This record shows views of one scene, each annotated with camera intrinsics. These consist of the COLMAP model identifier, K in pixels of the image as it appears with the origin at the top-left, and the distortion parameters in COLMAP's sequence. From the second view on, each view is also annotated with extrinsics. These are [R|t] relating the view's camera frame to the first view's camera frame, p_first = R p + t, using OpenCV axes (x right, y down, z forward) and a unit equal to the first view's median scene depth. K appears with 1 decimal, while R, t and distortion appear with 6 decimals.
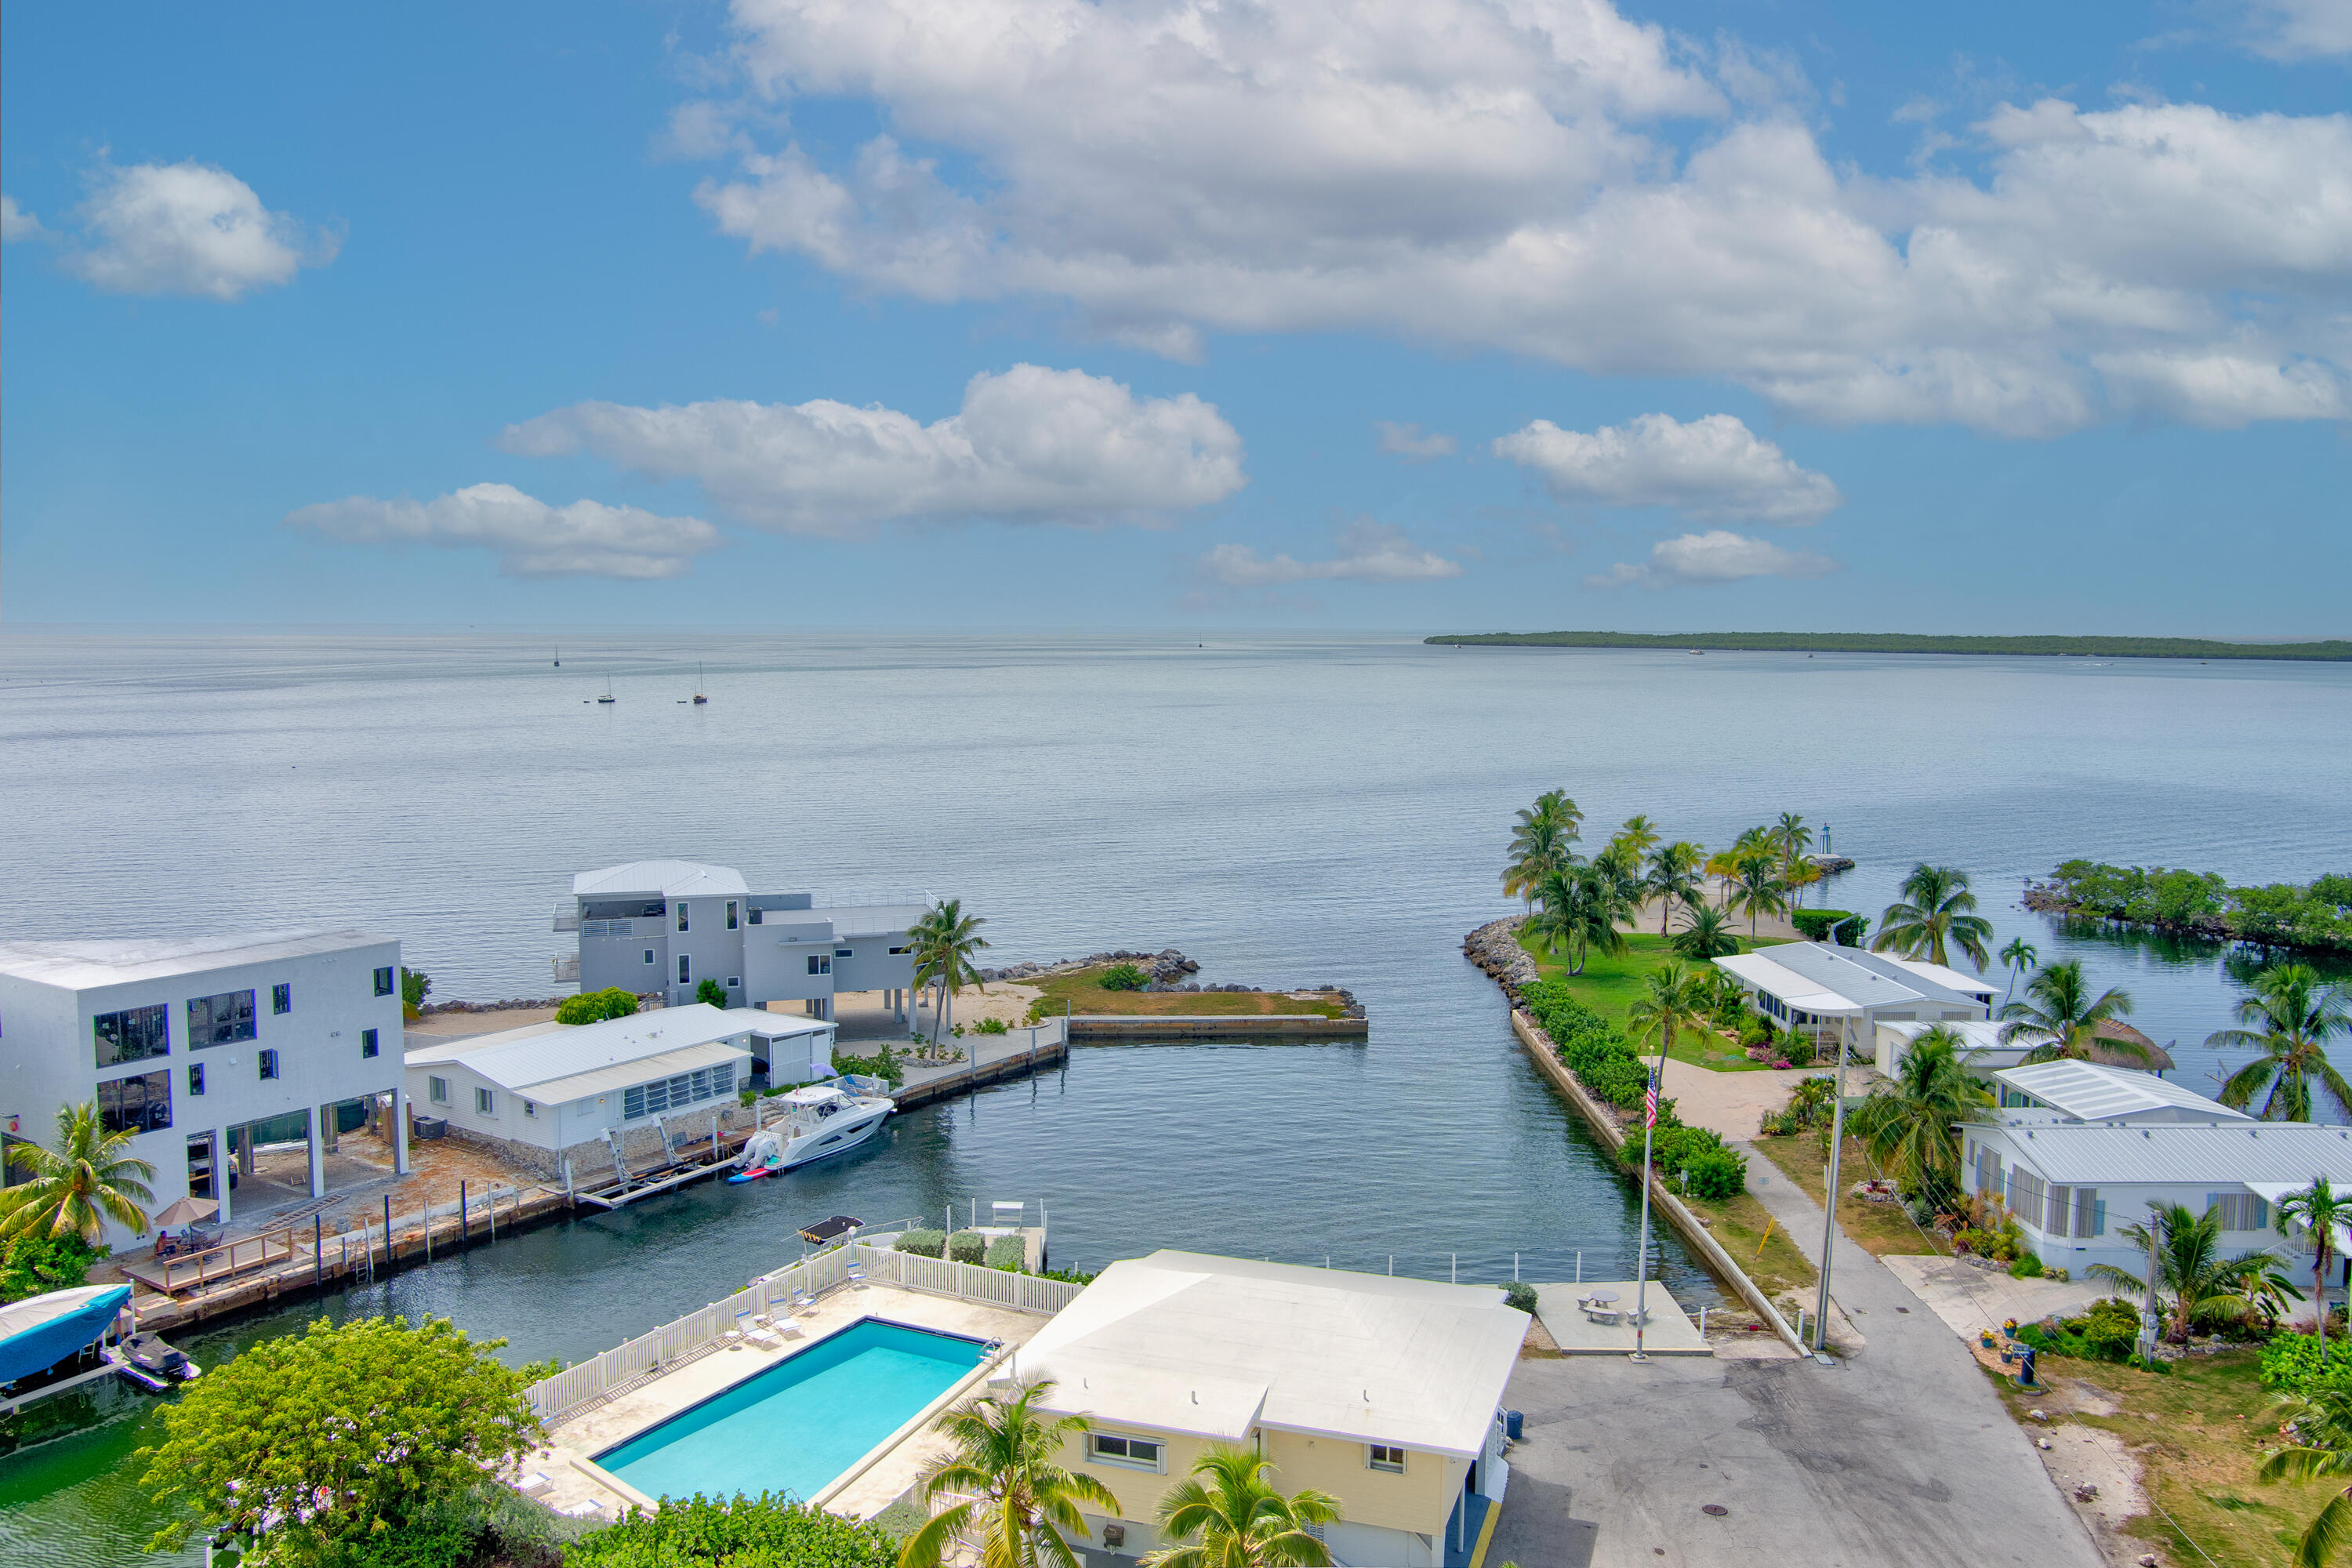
lens RADIAL K [[1837.0, 0, 1136.3], [0, 1837.0, 786.7], [0, 0, 1]] dist [0.006487, 0.007090]
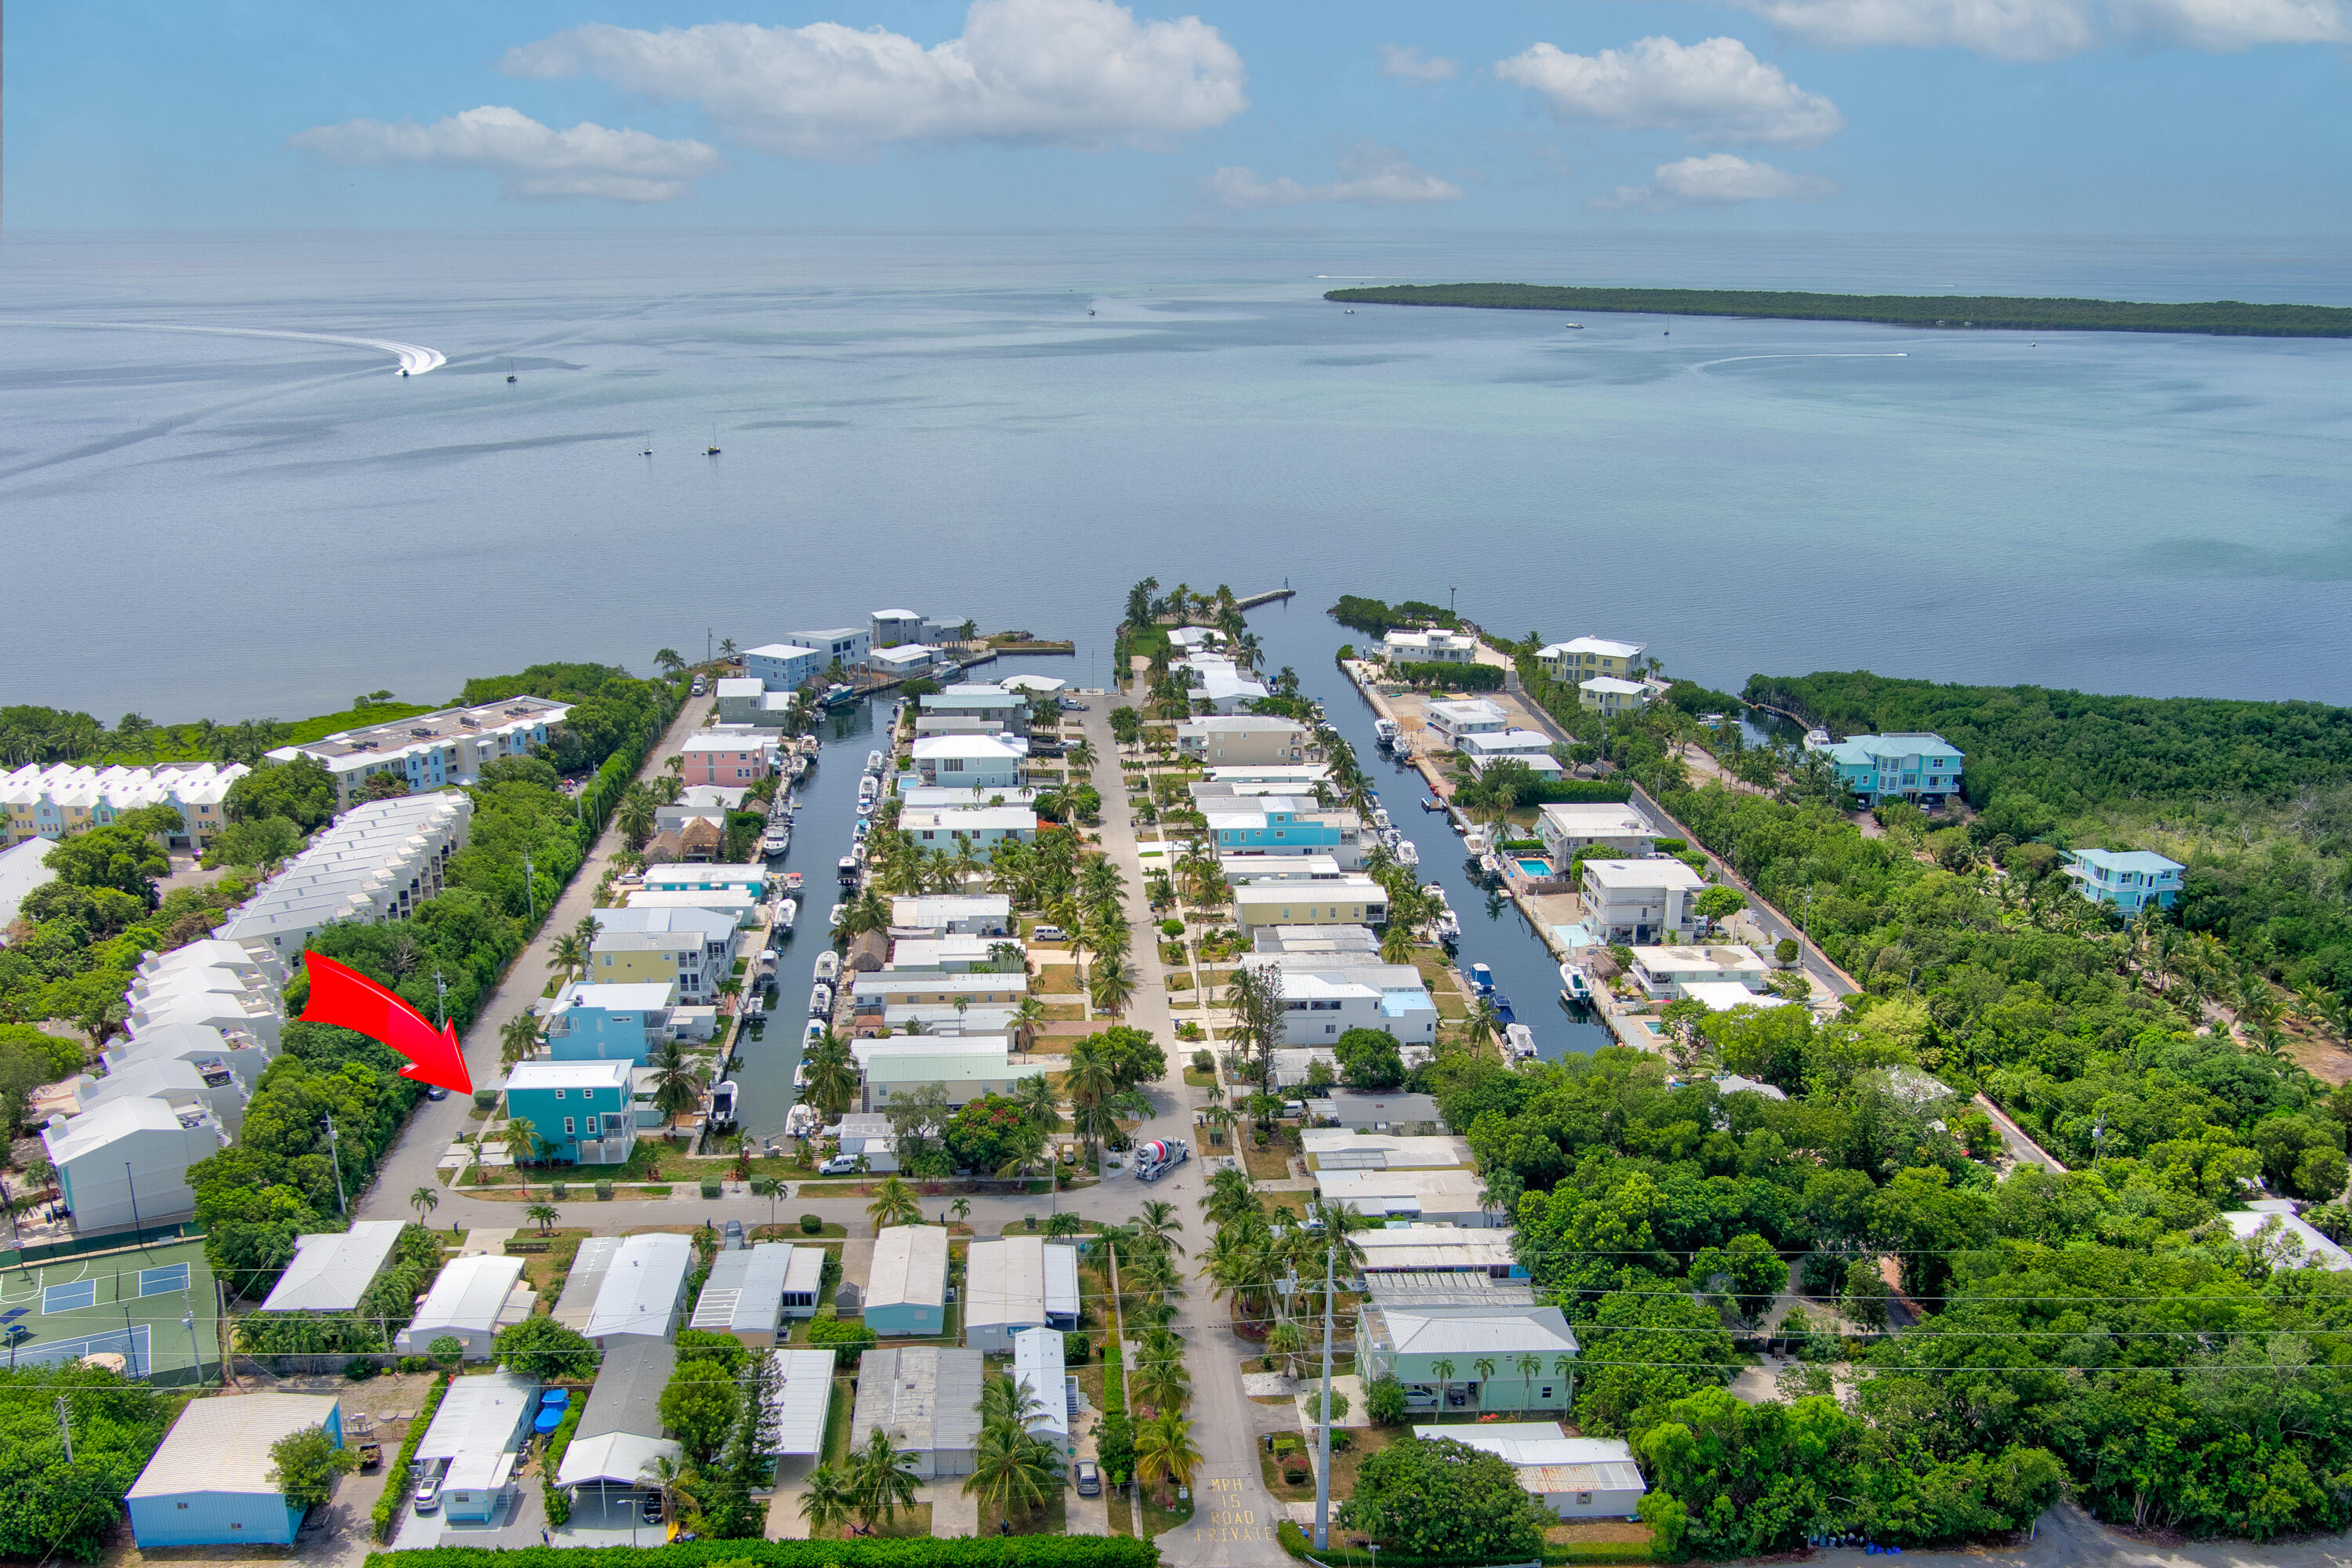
lens RADIAL K [[1837.0, 0, 1136.3], [0, 1837.0, 786.7], [0, 0, 1]] dist [0.006487, 0.007090]
pose [[0.999980, 0.003142, -0.005439, 0.300747], [-0.001971, 0.979128, 0.203237, -0.411201], [0.005964, -0.203222, 0.979114, -3.114417]]
